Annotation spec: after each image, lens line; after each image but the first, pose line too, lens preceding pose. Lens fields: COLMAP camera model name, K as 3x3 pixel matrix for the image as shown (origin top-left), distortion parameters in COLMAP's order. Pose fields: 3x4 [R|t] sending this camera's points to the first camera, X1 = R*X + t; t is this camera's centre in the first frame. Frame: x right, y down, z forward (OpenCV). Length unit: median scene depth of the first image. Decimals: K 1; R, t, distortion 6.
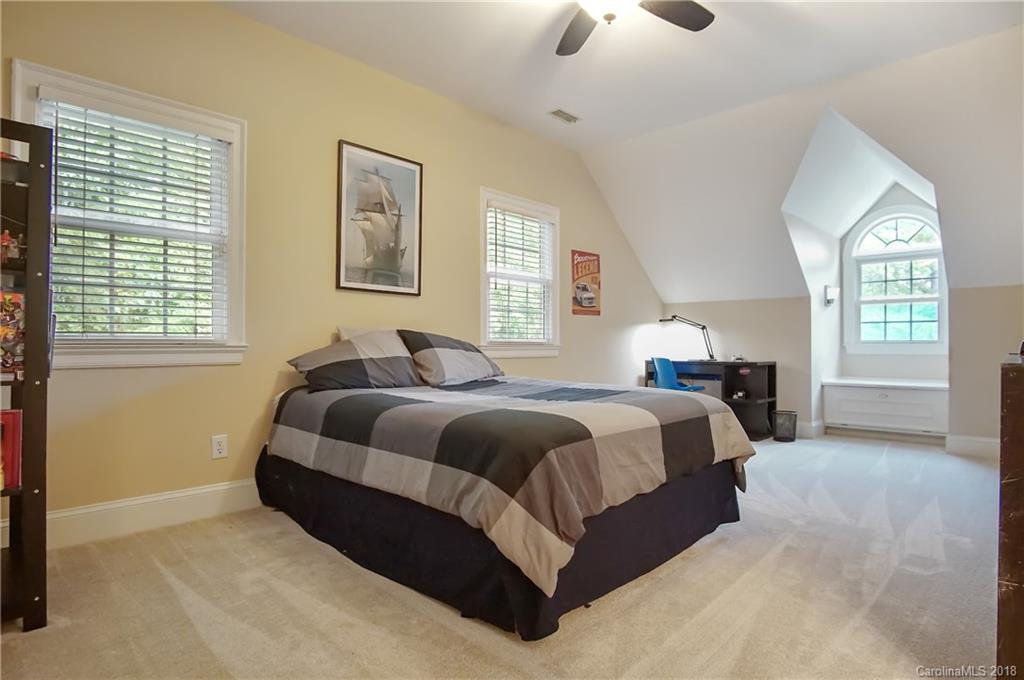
lens RADIAL K [[566.1, 0, 512.0], [0, 566.1, 340.0], [0, 0, 1]] dist [-0.003513, -0.001123]
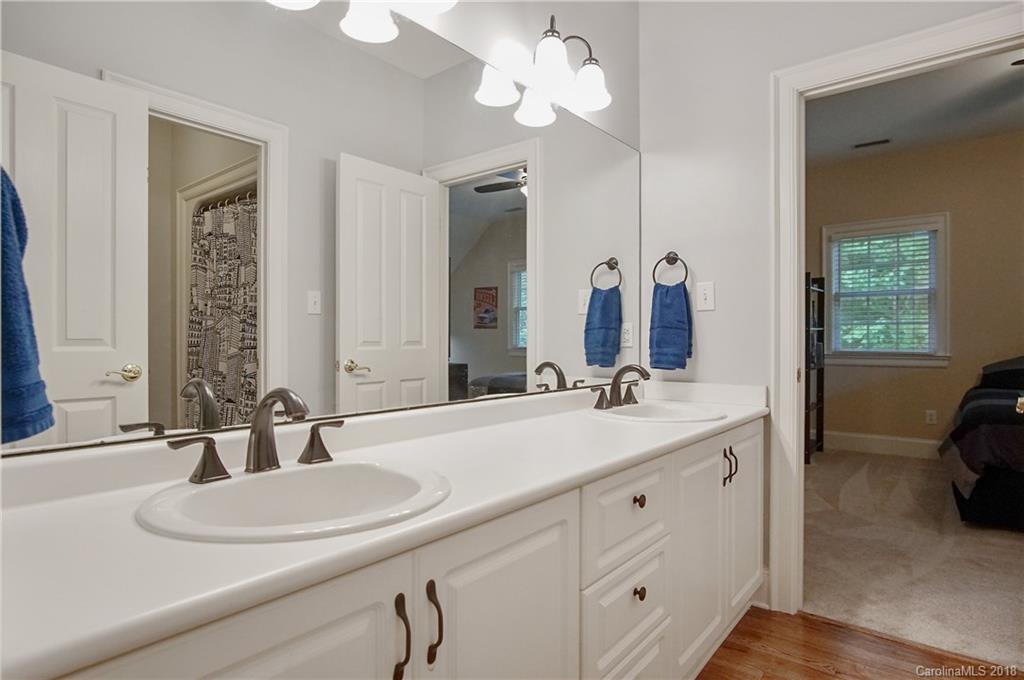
lens RADIAL K [[566.1, 0, 512.0], [0, 566.1, 340.0], [0, 0, 1]] dist [-0.003513, -0.001123]
pose [[0.093329, -0.003236, -0.995630, 0.997908], [0.004574, 0.999986, -0.002821, -0.035898], [0.995625, -0.004291, 0.093342, -0.360565]]
